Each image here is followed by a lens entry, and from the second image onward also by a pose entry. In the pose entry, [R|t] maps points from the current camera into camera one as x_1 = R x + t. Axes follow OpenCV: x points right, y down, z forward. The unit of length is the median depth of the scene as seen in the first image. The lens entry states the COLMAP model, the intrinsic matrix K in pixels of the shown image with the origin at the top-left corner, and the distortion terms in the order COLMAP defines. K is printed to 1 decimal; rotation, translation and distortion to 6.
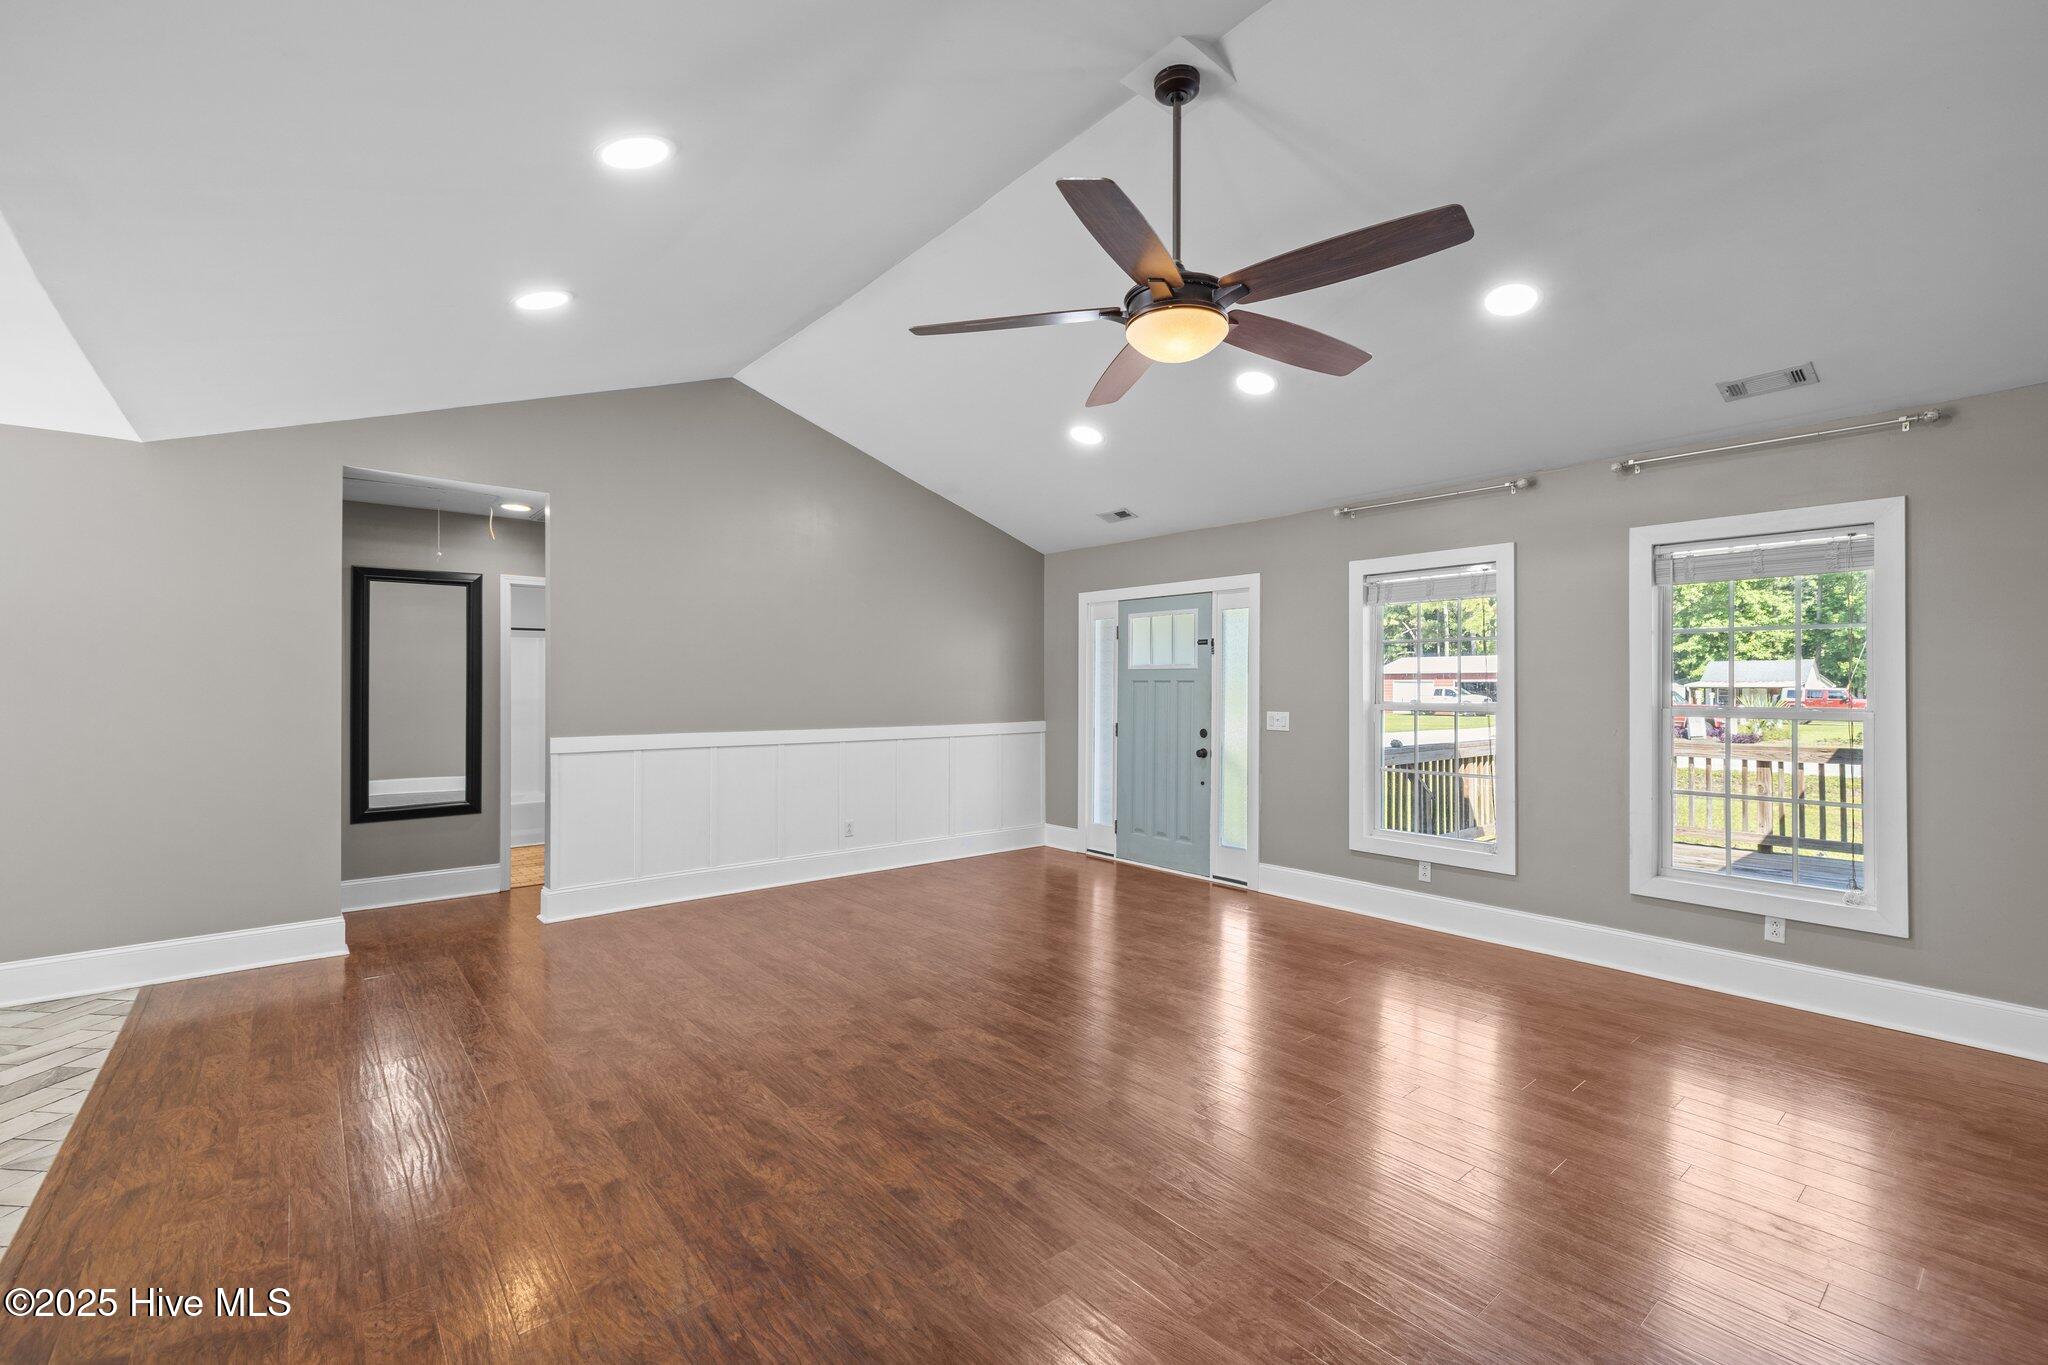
lens RADIAL K [[878.5, 0, 1026.9], [0, 878.5, 680.2], [0, 0, 1]] dist [0.002039, 0.000129]
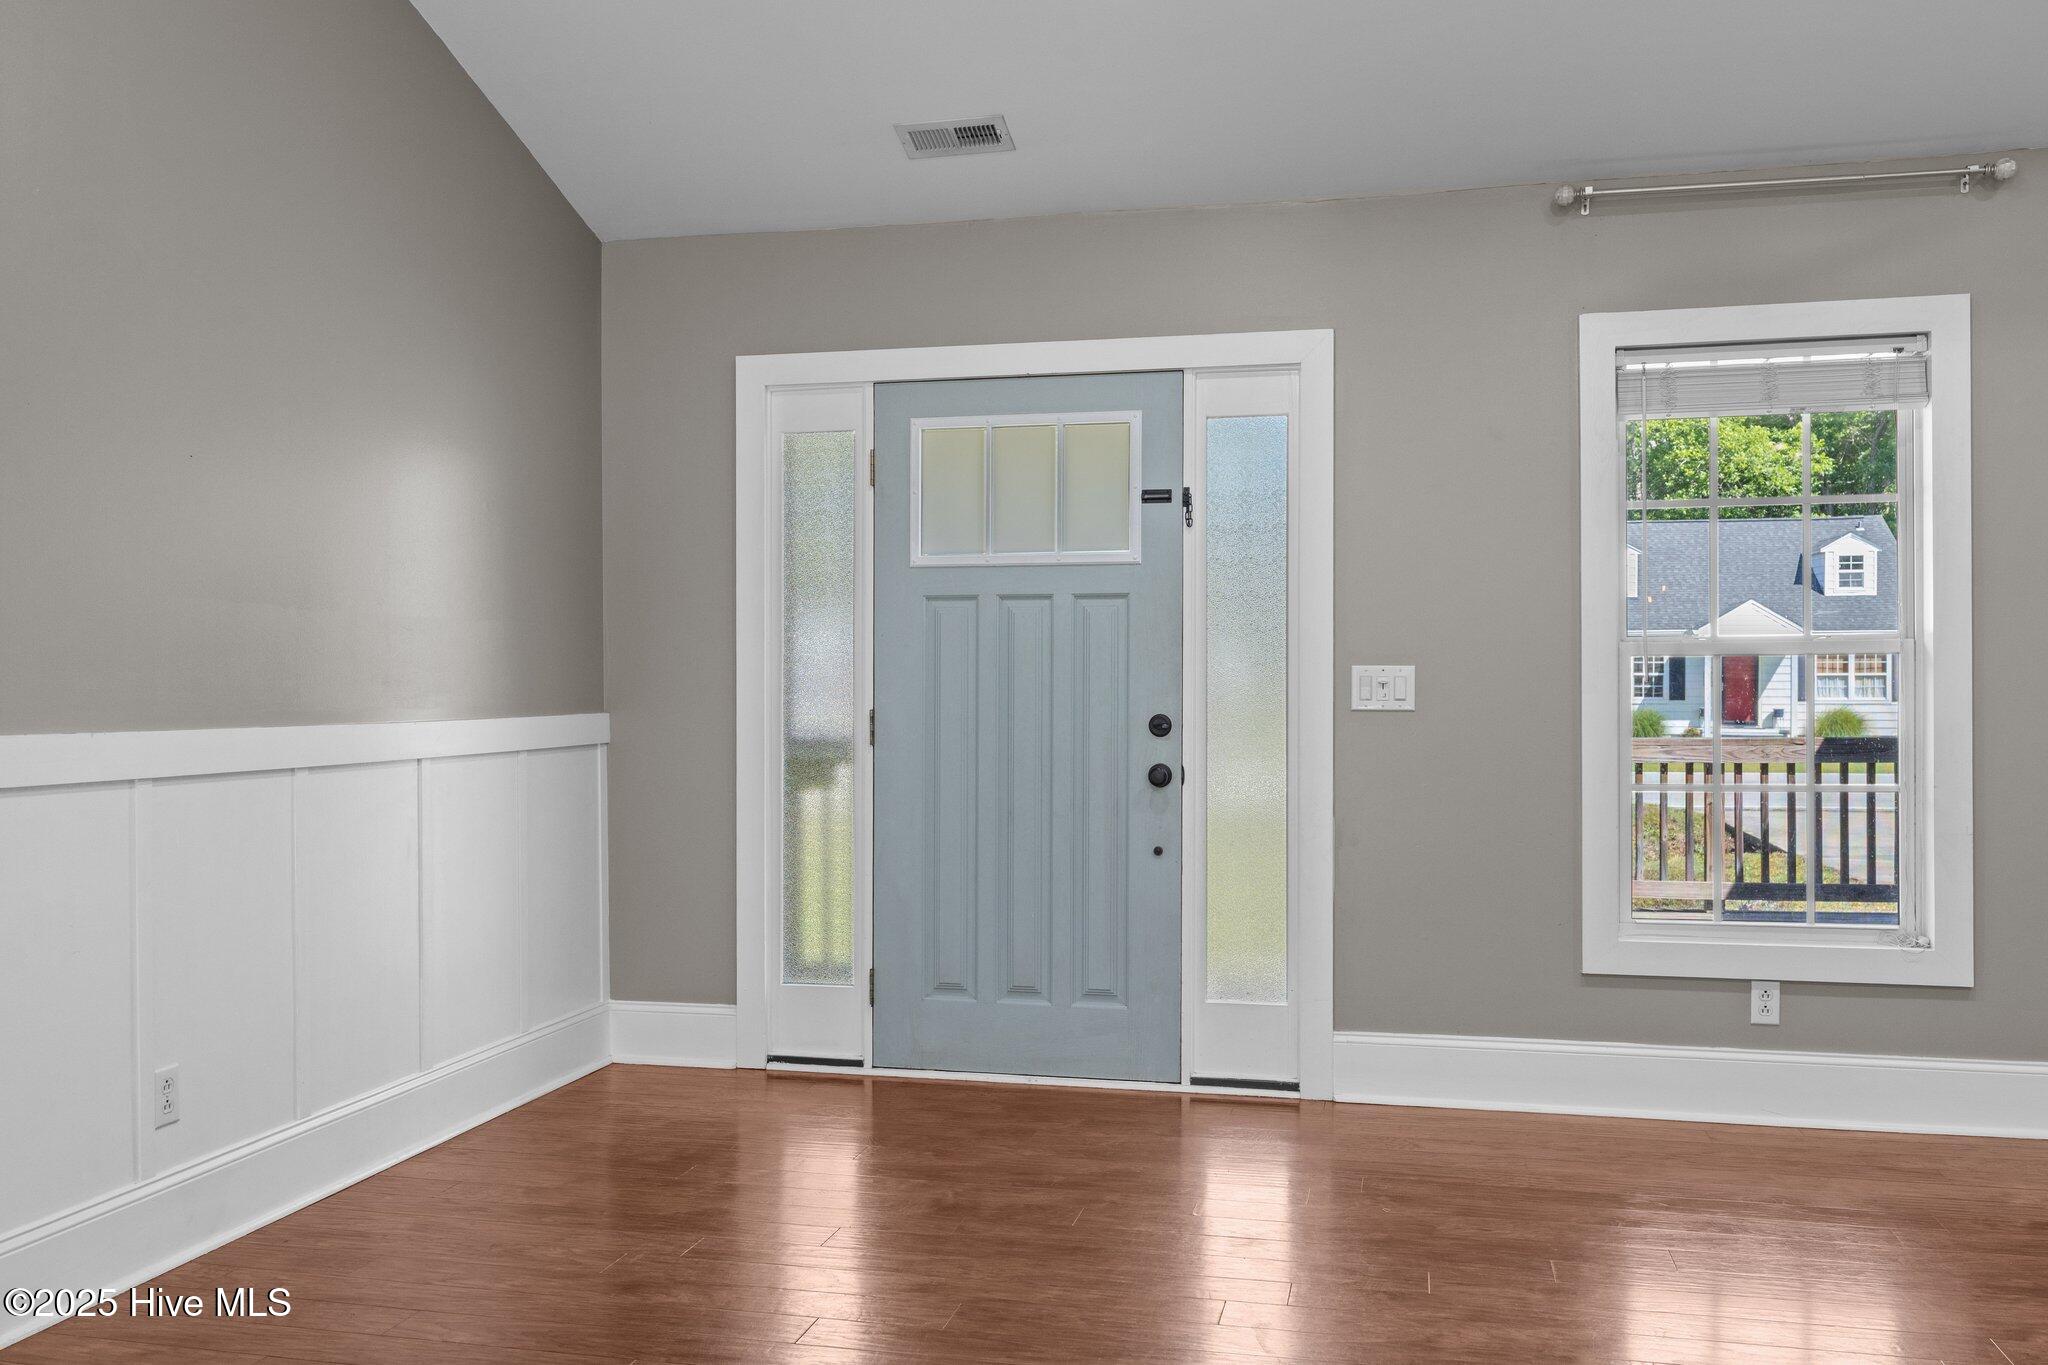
lens RADIAL K [[1726.2, 0, 1009.4], [0, 1726.2, 709.7], [0, 0, 1]] dist [0.001854, -0.000065]
pose [[0.799692, -0.014725, 0.600230, -0.331065], [0.001006, 0.999731, 0.023185, 0.035935], [-0.600409, -0.017937, 0.799492, 0.427789]]
